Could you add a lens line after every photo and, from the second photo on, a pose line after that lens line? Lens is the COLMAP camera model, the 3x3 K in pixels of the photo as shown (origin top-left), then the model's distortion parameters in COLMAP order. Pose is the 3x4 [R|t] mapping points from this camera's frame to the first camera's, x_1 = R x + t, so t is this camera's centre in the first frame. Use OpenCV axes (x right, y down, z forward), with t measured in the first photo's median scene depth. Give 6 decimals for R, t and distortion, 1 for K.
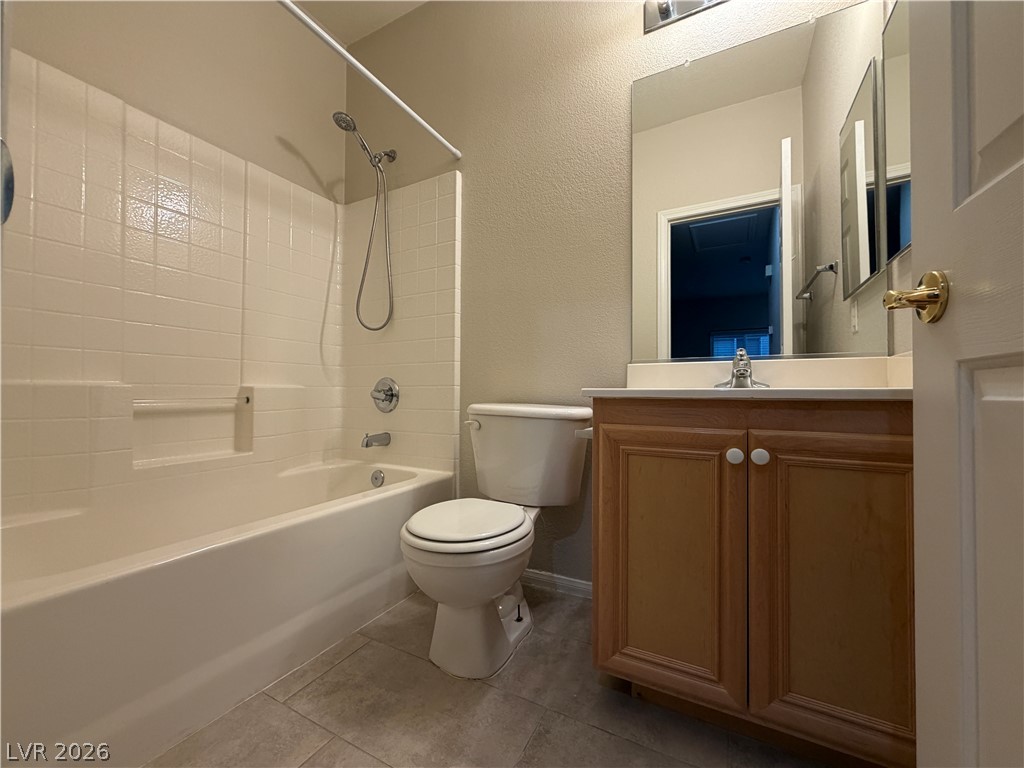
lens RADIAL K [[408.2, 0, 508.7], [0, 408.2, 385.3], [0, 0, 1]] dist [0.000184, 0.000149]
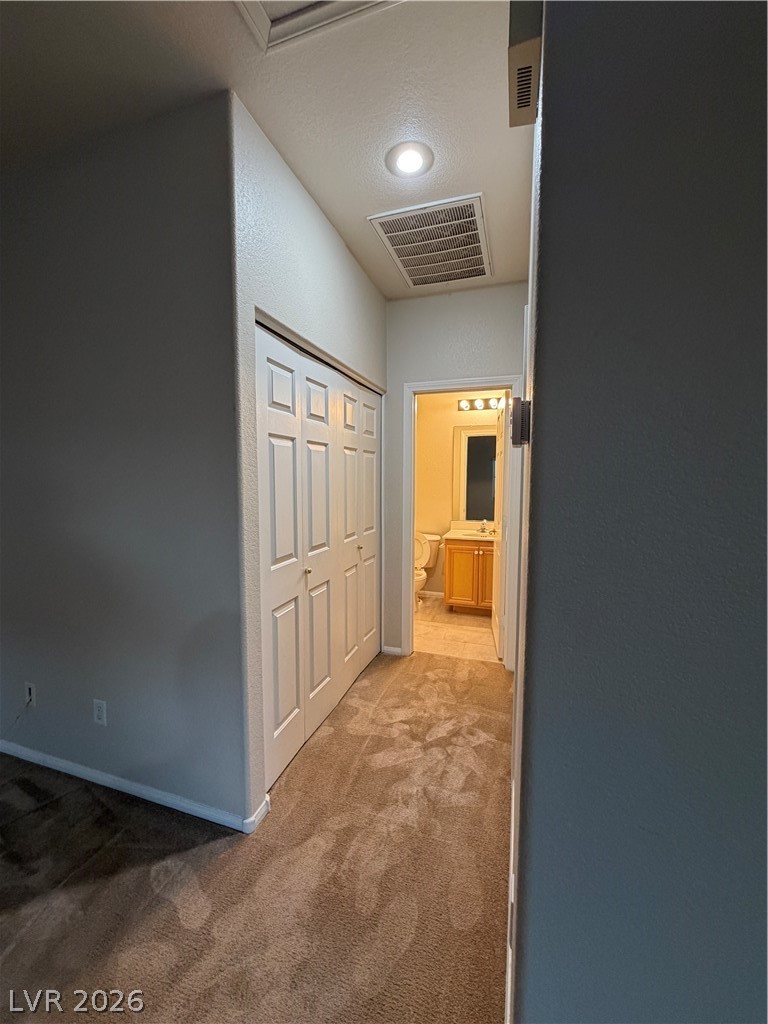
lens RADIAL K [[408.2, 0, 384.0], [0, 408.2, 512.0], [0, 0, 1]] dist [0.000184, 0.000149]
pose [[0.985264, -0.015252, 0.170362, -1.084958], [-0.002230, 0.994786, 0.101958, -0.648664], [-0.171029, -0.100835, 0.980093, -2.849460]]
